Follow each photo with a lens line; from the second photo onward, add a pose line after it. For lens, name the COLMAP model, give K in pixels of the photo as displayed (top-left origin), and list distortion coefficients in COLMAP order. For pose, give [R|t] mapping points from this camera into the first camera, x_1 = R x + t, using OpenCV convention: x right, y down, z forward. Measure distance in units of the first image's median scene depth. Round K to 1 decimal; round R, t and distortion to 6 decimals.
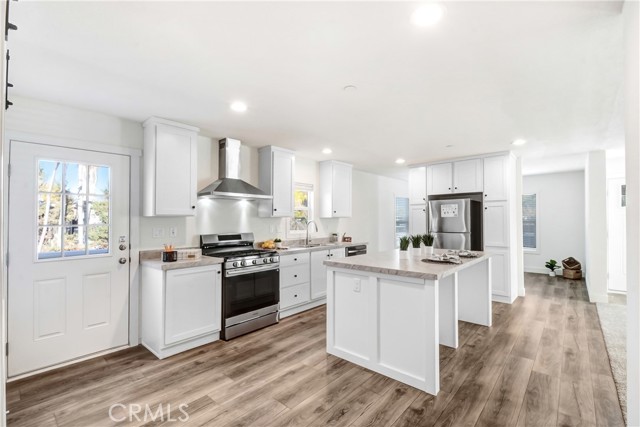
lens RADIAL K [[284.6, 0, 317.1], [0, 284.6, 218.6], [0, 0, 1]] dist [-0.013255, -0.006685]
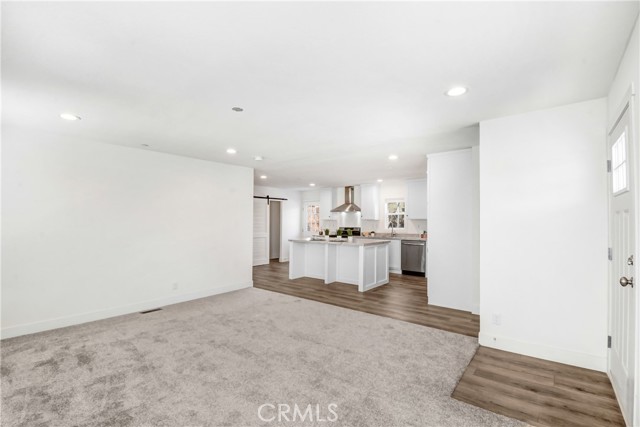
lens RADIAL K [[284.6, 0, 319.4], [0, 284.6, 215.5], [0, 0, 1]] dist [-0.013255, -0.006685]
pose [[0.059736, -0.020230, -0.998009, 2.330763], [0.009829, 0.999758, -0.019677, 0.000537], [0.998166, -0.008634, 0.059920, 0.740517]]
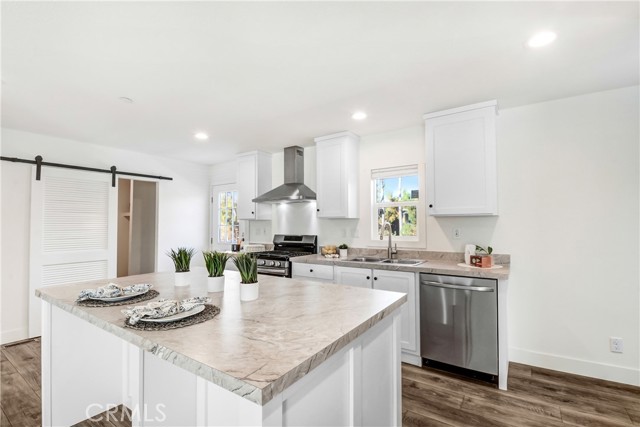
lens RADIAL K [[284.6, 0, 314.2], [0, 284.6, 213.5], [0, 0, 1]] dist [-0.013255, -0.006685]
pose [[0.130701, -0.032026, -0.990904, 0.902763], [0.017202, 0.999401, -0.030032, 0.006645], [0.991273, -0.013121, 0.131174, 1.111135]]
